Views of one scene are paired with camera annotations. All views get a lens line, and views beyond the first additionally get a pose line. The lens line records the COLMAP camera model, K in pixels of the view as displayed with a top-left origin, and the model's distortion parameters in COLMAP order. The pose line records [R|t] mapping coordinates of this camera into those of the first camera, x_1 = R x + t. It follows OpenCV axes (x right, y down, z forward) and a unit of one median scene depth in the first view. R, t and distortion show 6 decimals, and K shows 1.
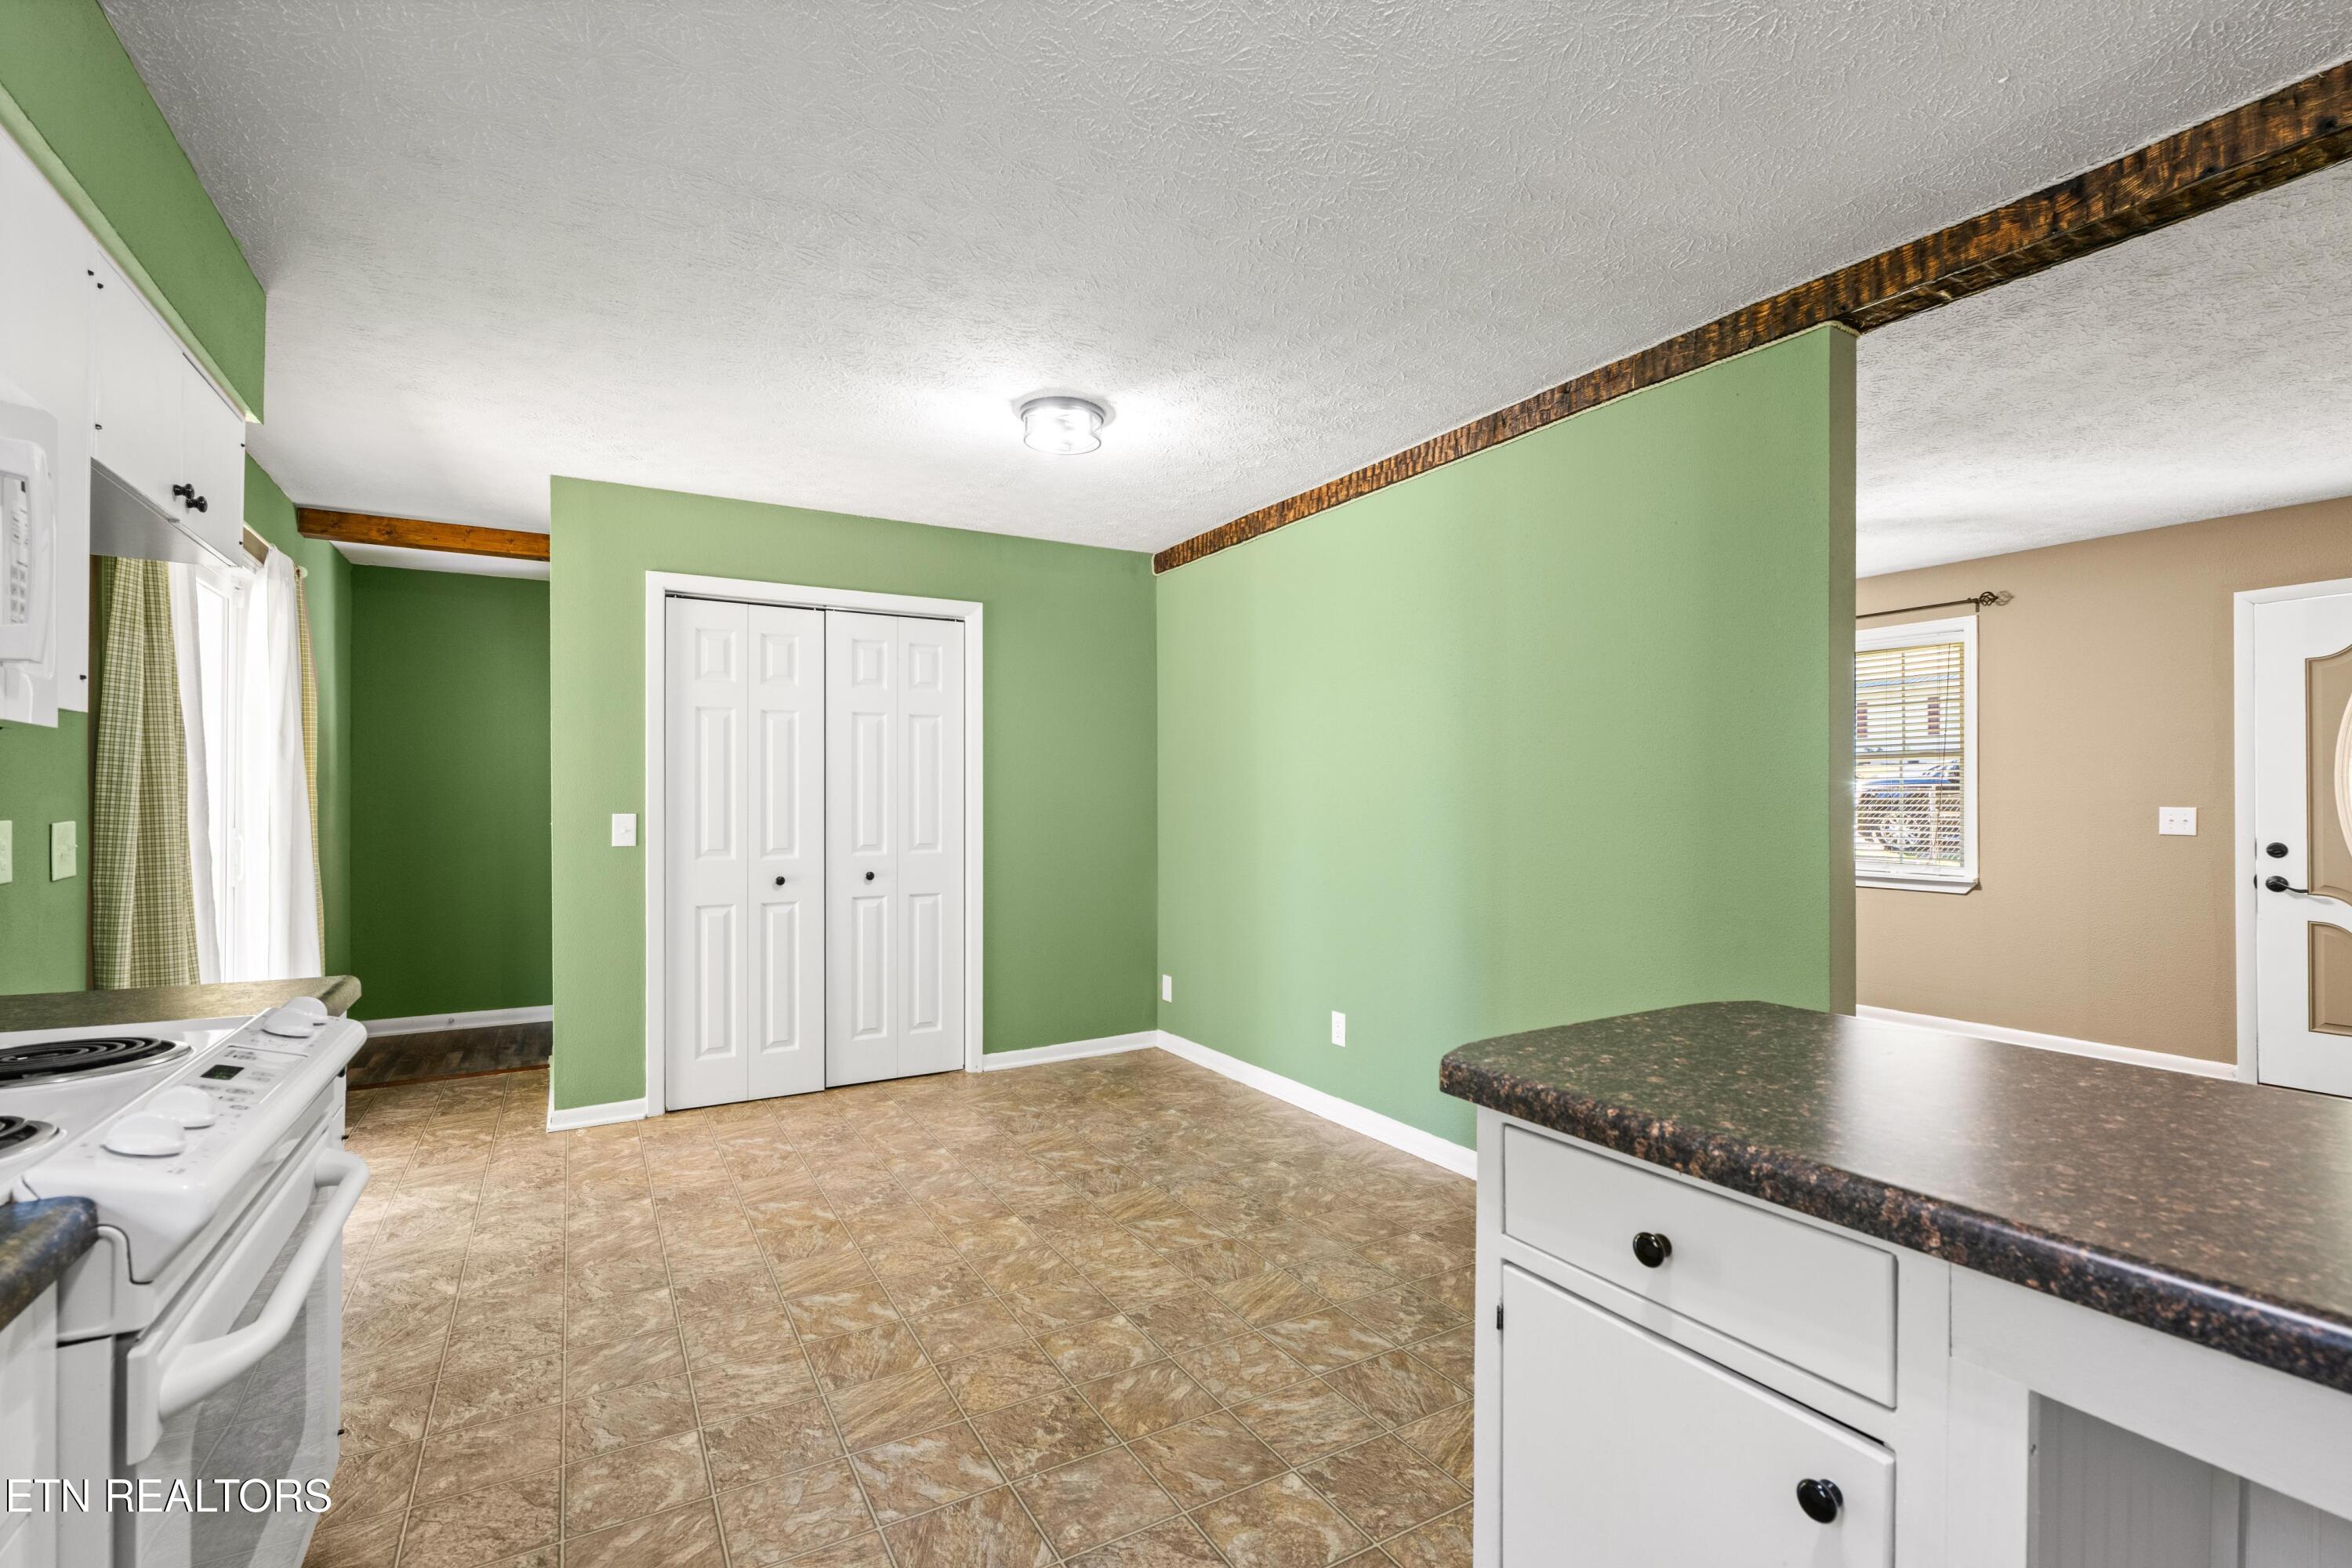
lens RADIAL K [[1042.3, 0, 1181.6], [0, 1042.3, 781.0], [0, 0, 1]] dist [-0.003725, -0.000530]
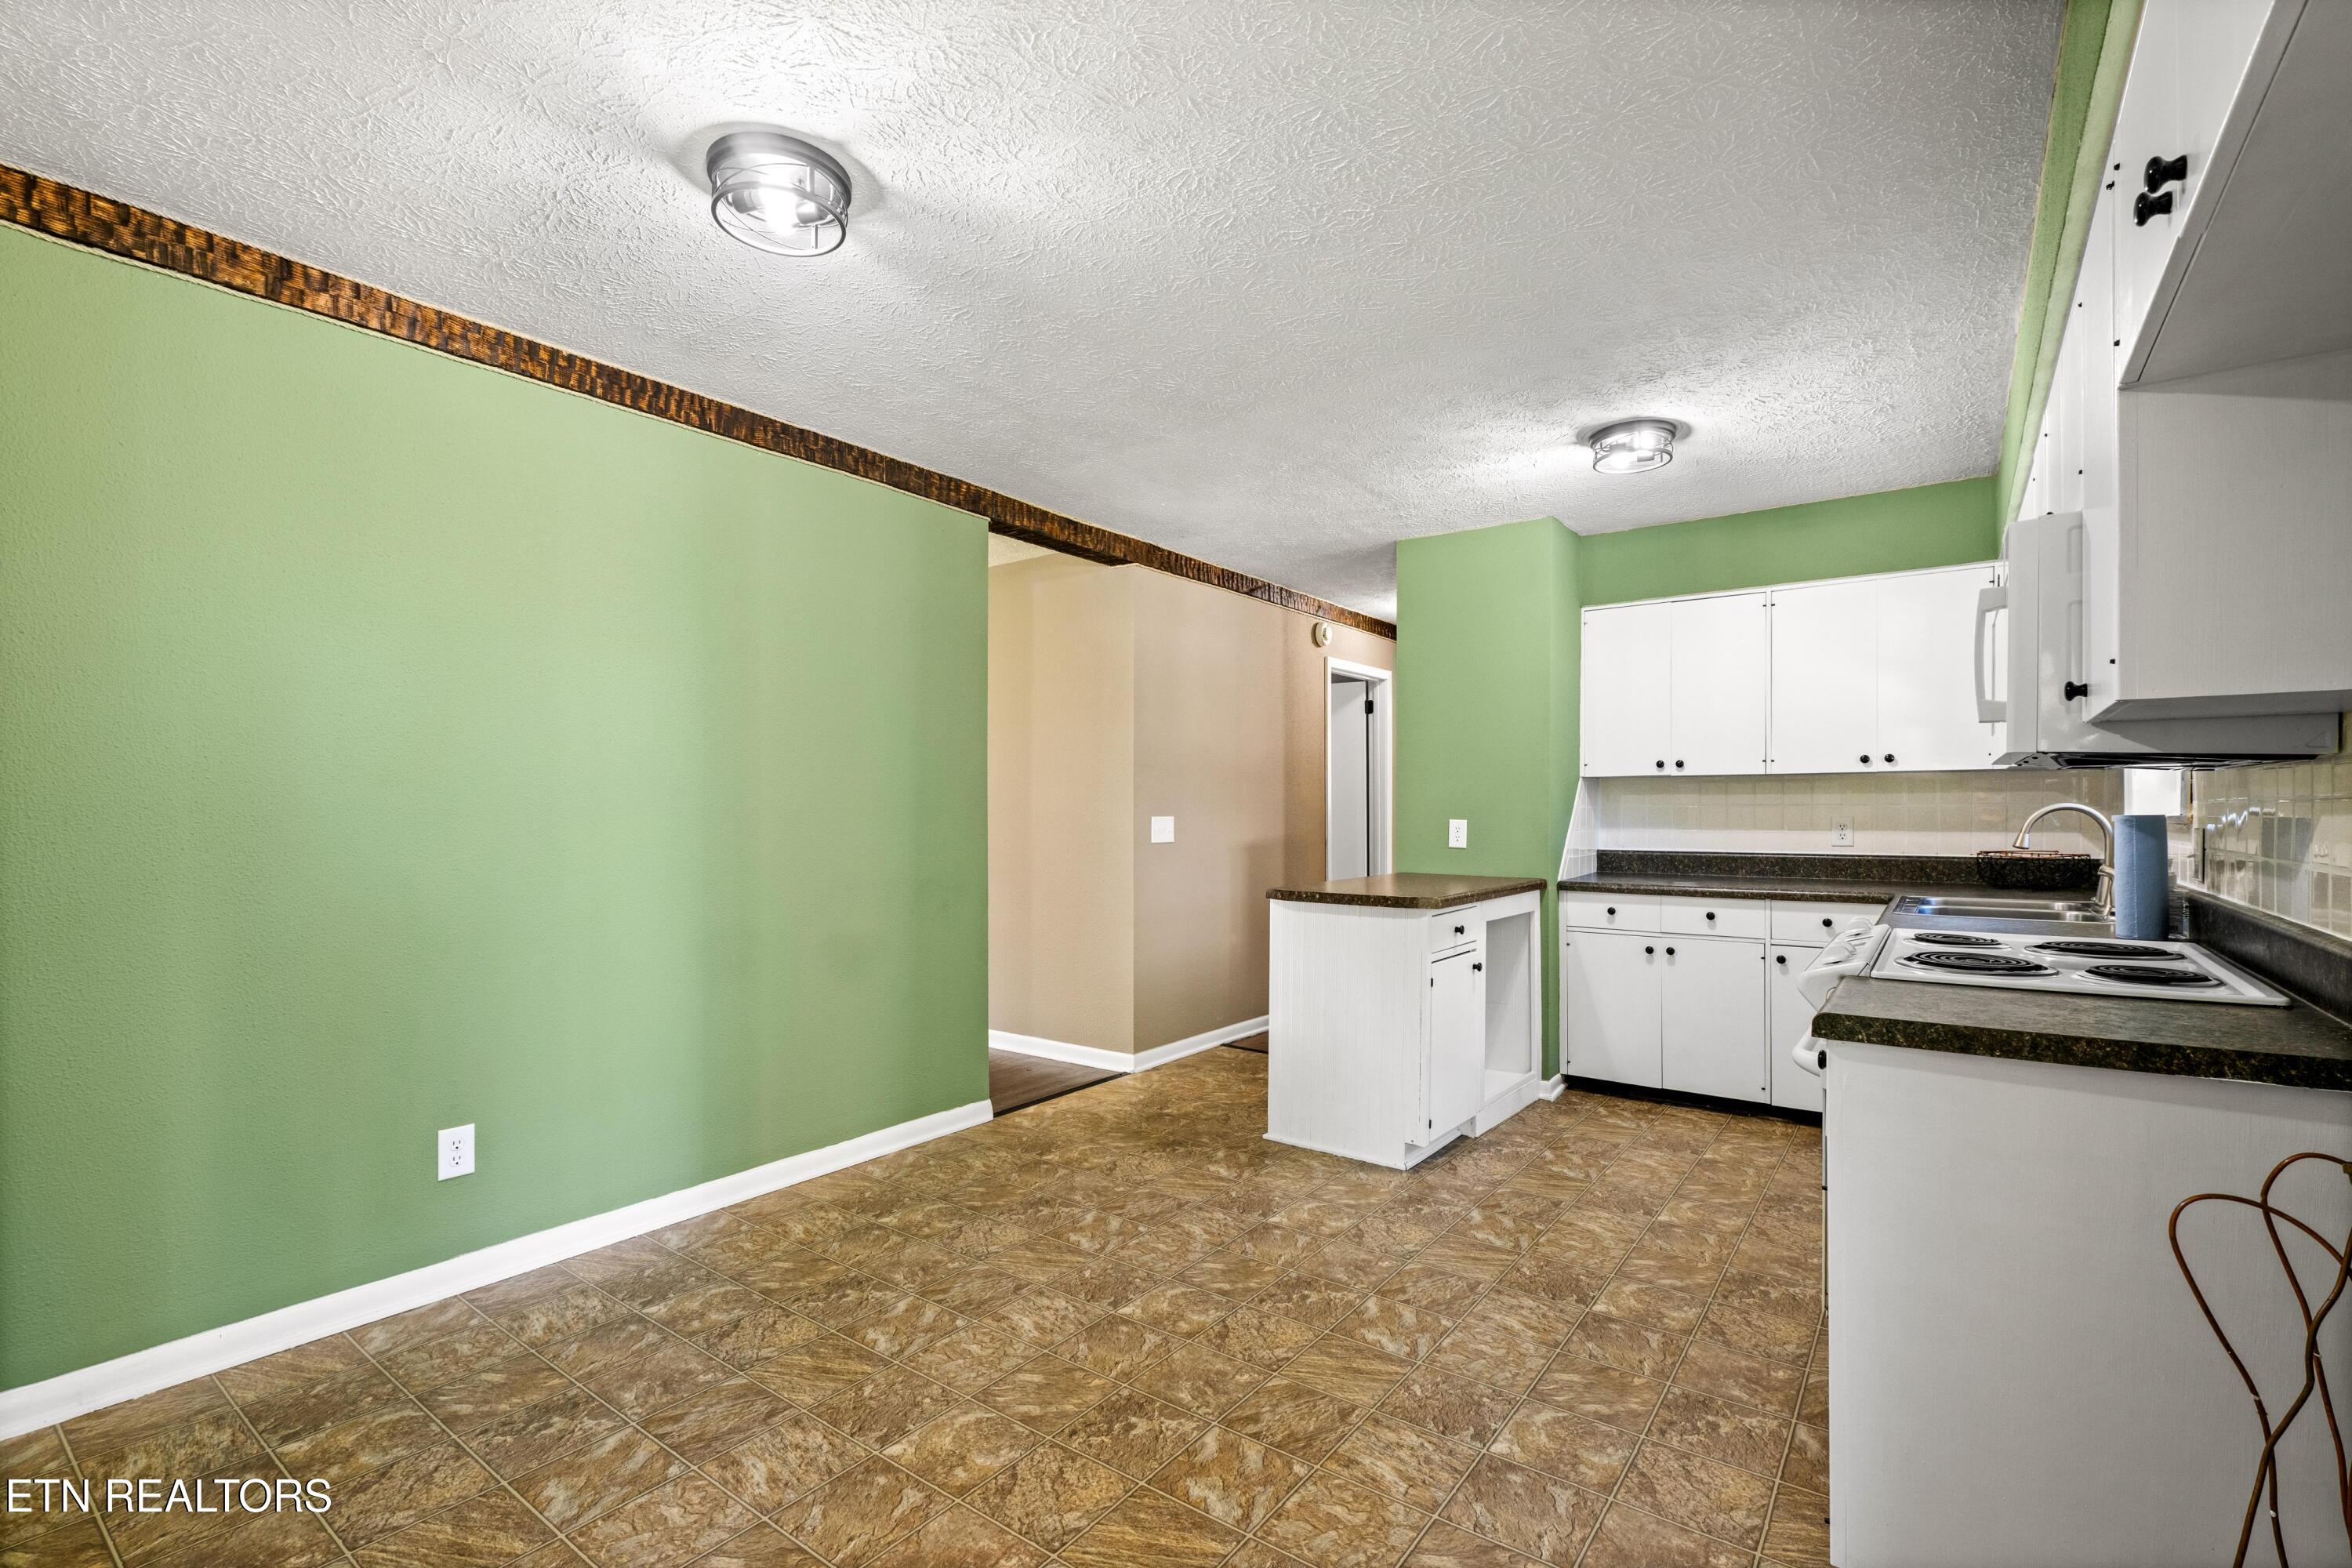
lens RADIAL K [[1042.3, 0, 1178.0], [0, 1042.3, 807.8], [0, 0, 1]] dist [-0.003725, -0.000530]
pose [[-0.388046, 0.000509, 0.921640, -1.154810], [-0.017132, 0.999823, -0.007765, 0.030542], [-0.921481, -0.018802, -0.387969, 1.527570]]
